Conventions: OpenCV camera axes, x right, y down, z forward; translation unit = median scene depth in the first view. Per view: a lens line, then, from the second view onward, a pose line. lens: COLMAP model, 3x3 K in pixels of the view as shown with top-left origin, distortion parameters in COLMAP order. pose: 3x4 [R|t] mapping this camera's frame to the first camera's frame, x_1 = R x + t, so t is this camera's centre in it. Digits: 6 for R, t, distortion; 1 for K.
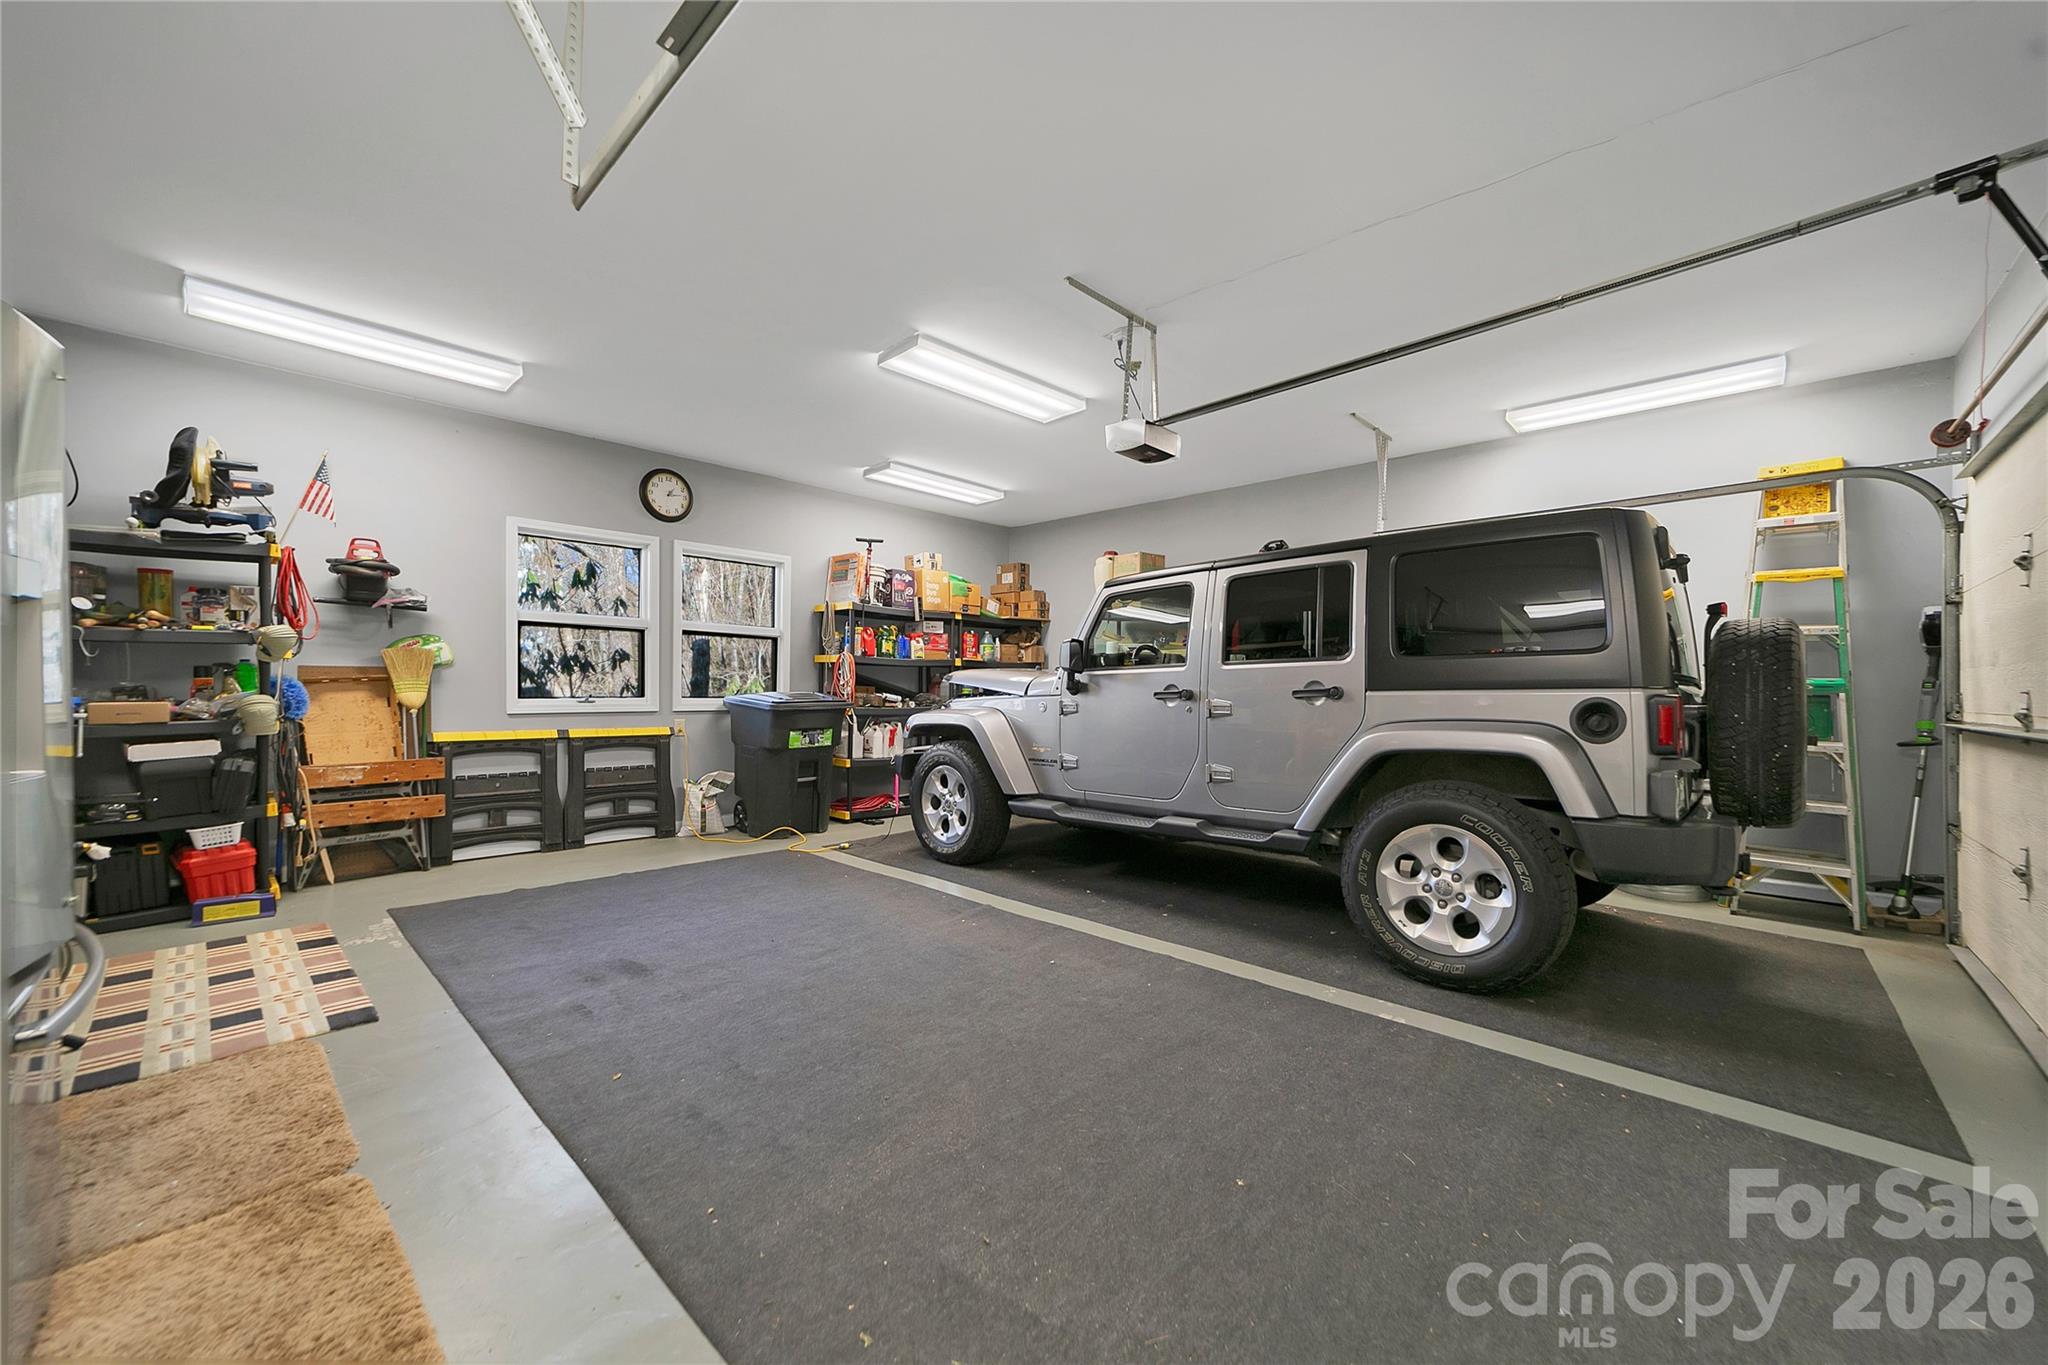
lens RADIAL K [[774.7, 0, 1019.9], [0, 774.7, 691.4], [0, 0, 1]] dist [-0.000329, 0.000208]
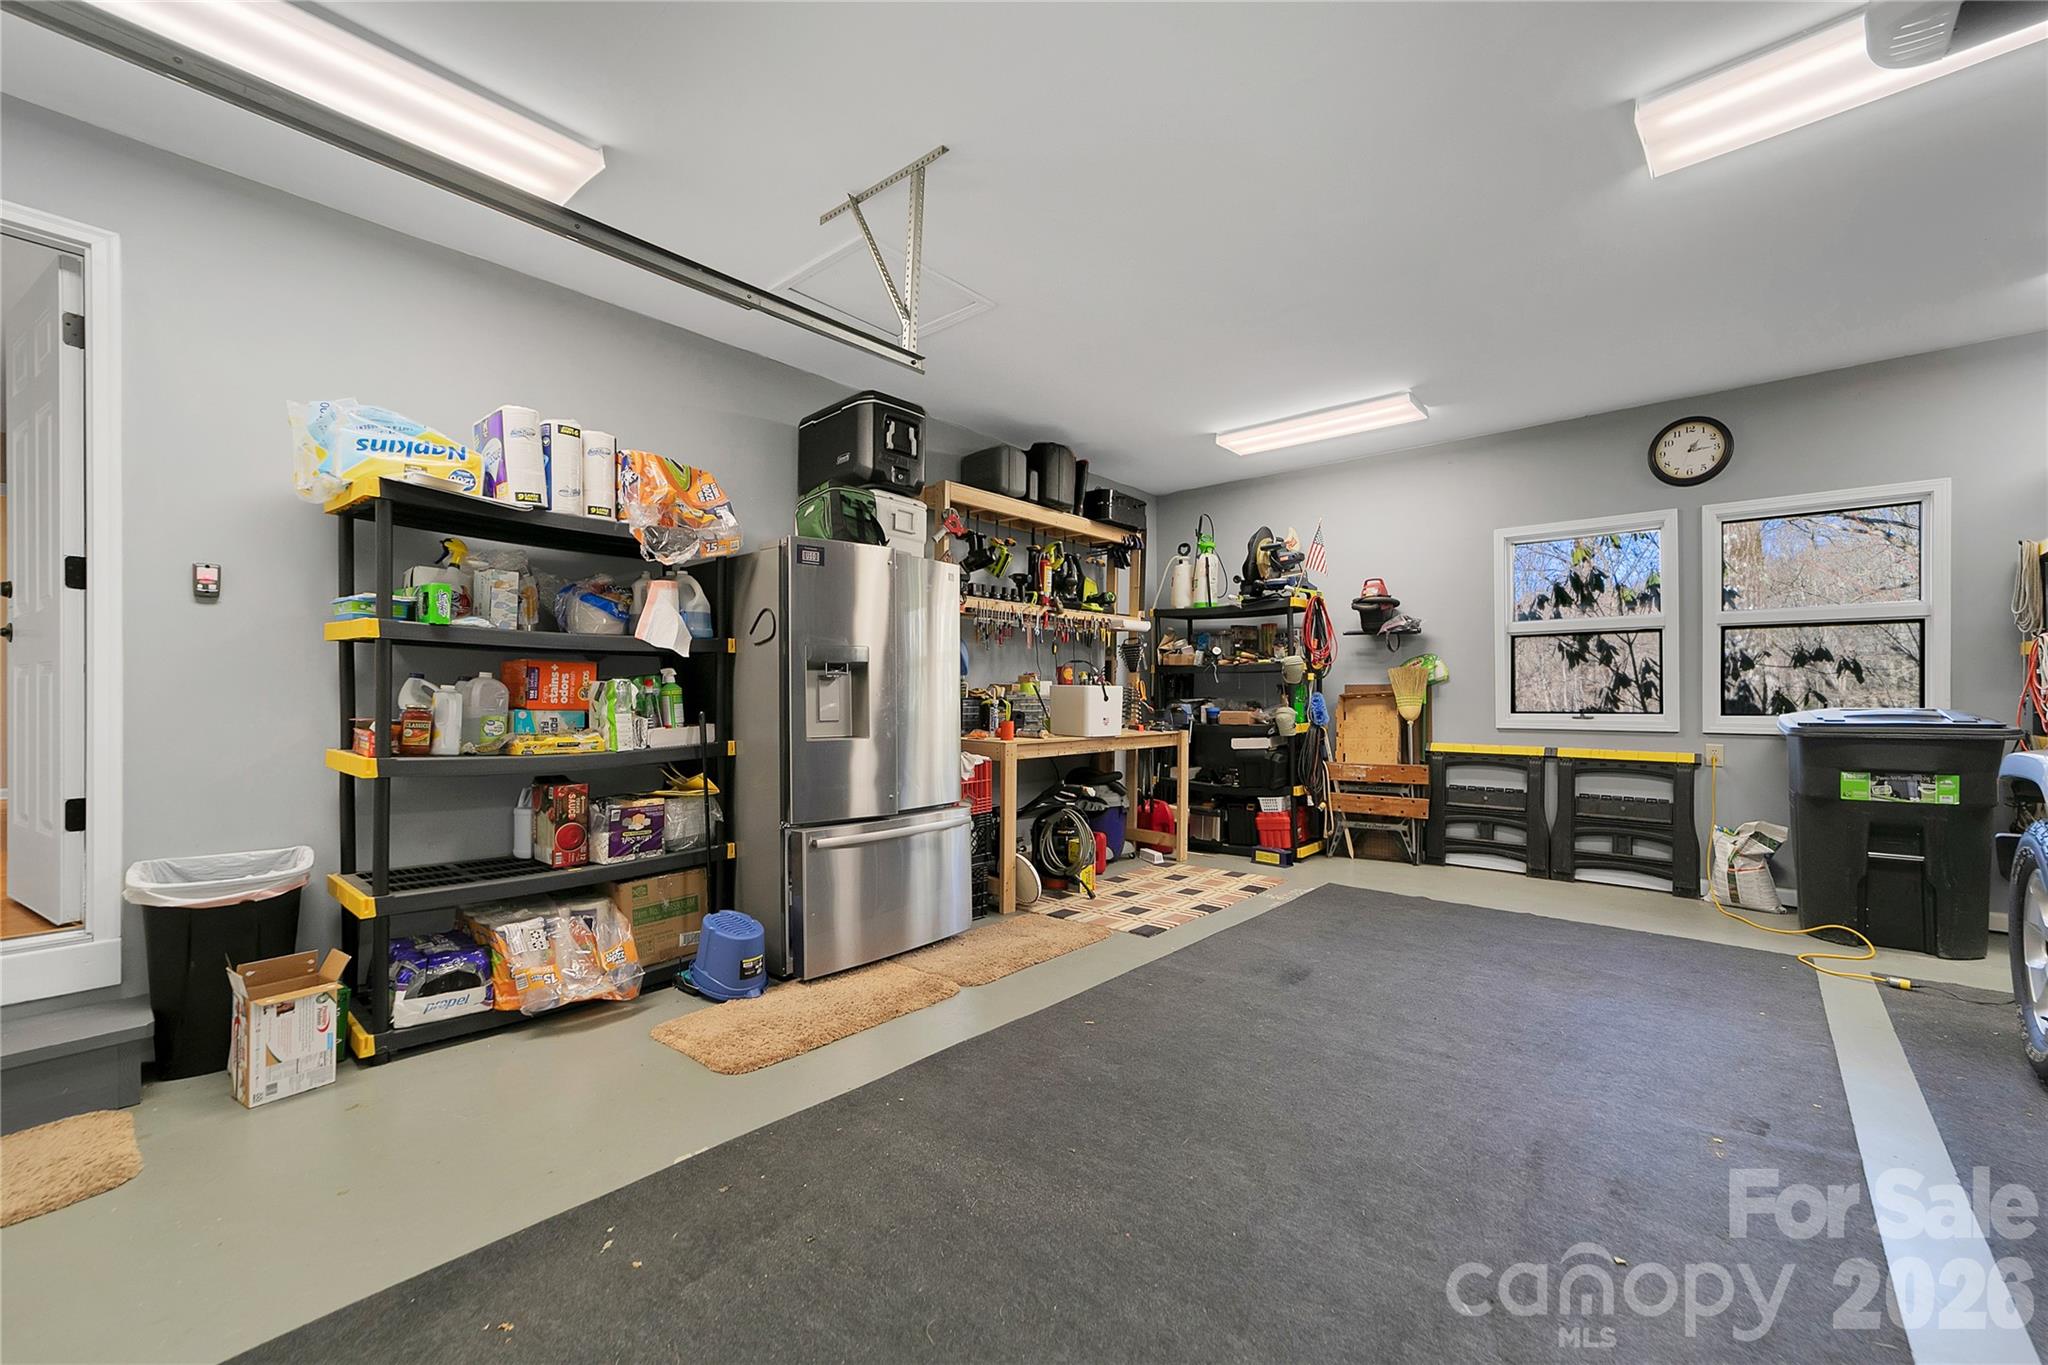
lens RADIAL K [[761.0, 0, 1024.7], [0, 761.0, 701.1], [0, 0, 1]] dist [-0.001012, -0.000116]
pose [[0.097562, -0.002745, -0.995226, 0.273489], [-0.004518, 0.999985, -0.003201, 0.000044], [0.995219, 0.004808, 0.097548, 0.327002]]
